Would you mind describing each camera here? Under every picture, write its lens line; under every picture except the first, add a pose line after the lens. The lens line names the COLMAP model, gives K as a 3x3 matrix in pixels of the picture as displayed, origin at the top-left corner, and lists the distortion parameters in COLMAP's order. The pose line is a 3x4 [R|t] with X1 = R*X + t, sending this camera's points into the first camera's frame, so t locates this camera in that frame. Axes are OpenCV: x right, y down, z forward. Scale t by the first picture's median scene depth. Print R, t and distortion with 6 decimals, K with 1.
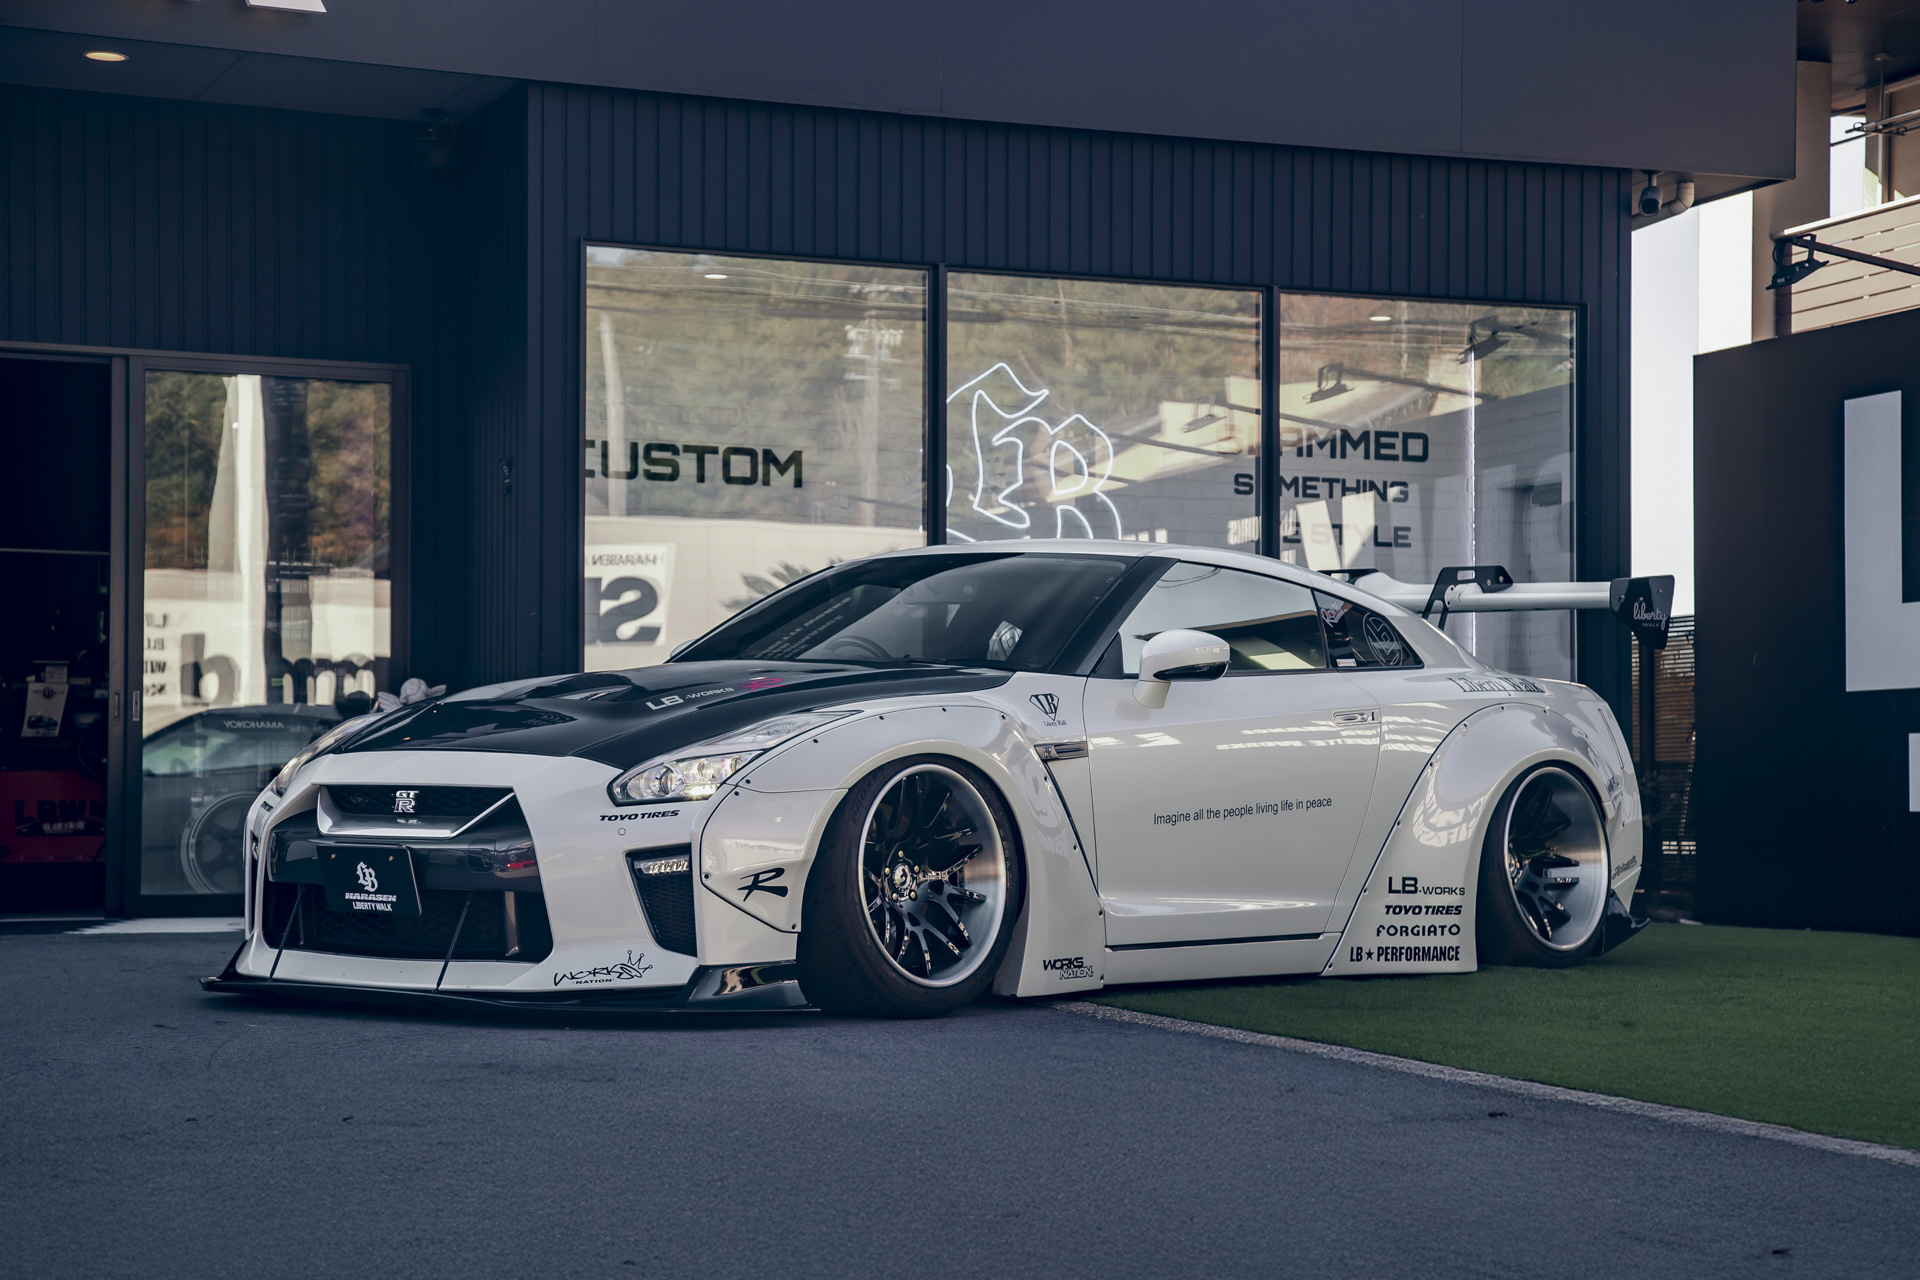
lens RADIAL K [[3822.4, 0, 1006.6], [0, 3822.4, 642.1], [0, 0, 1]] dist [0.290697, -0.002609]
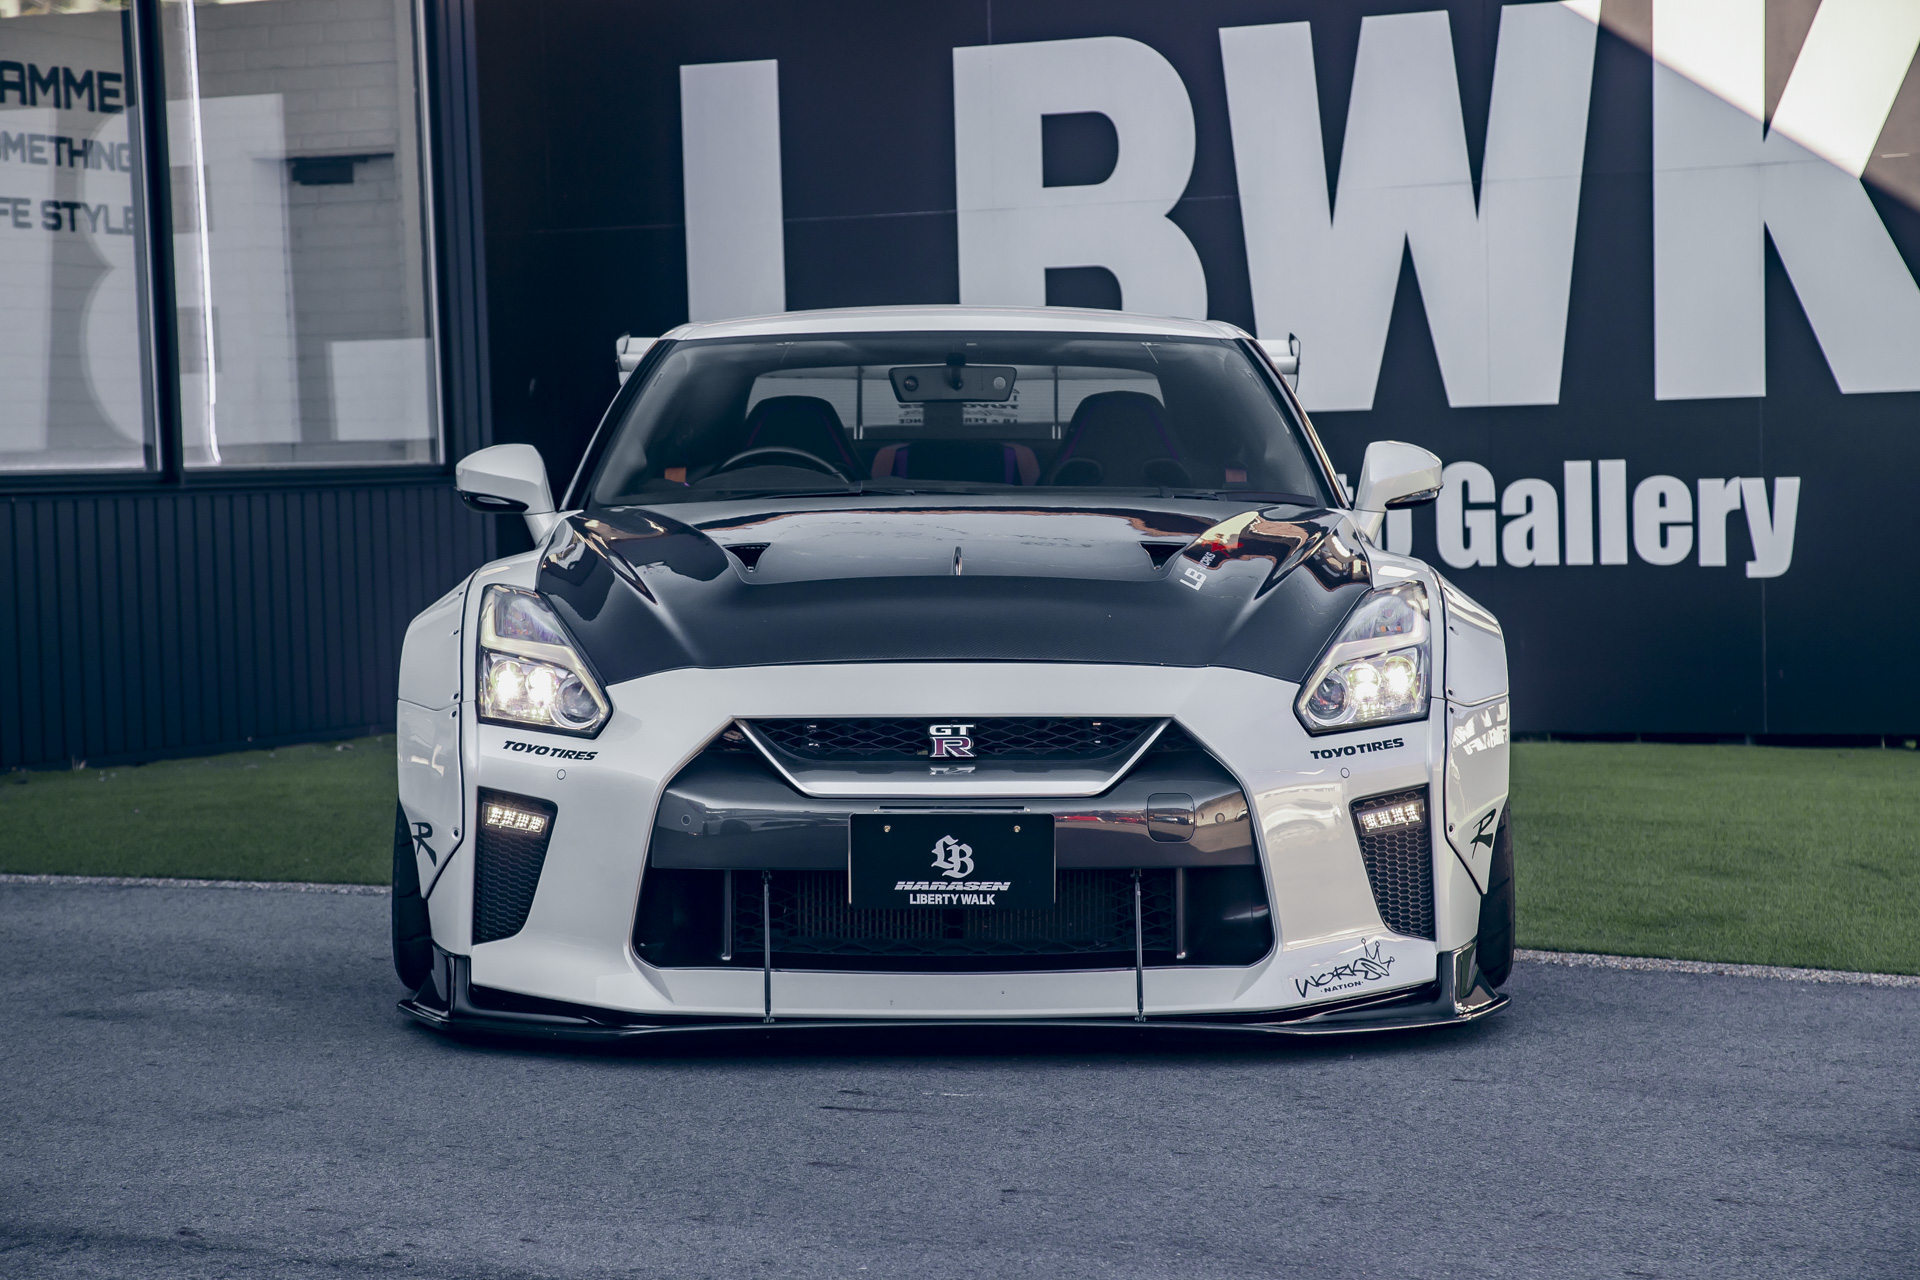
lens RADIAL K [[4718.4, 0, 983.9], [0, 4718.4, 640.7], [0, 0, 1]] dist [0.402678, 0.841680]
pose [[0.756622, -0.046529, 0.652194, -0.698021], [-0.008670, 0.996663, 0.081163, -0.043724], [-0.653795, -0.067064, 0.753694, 0.377598]]
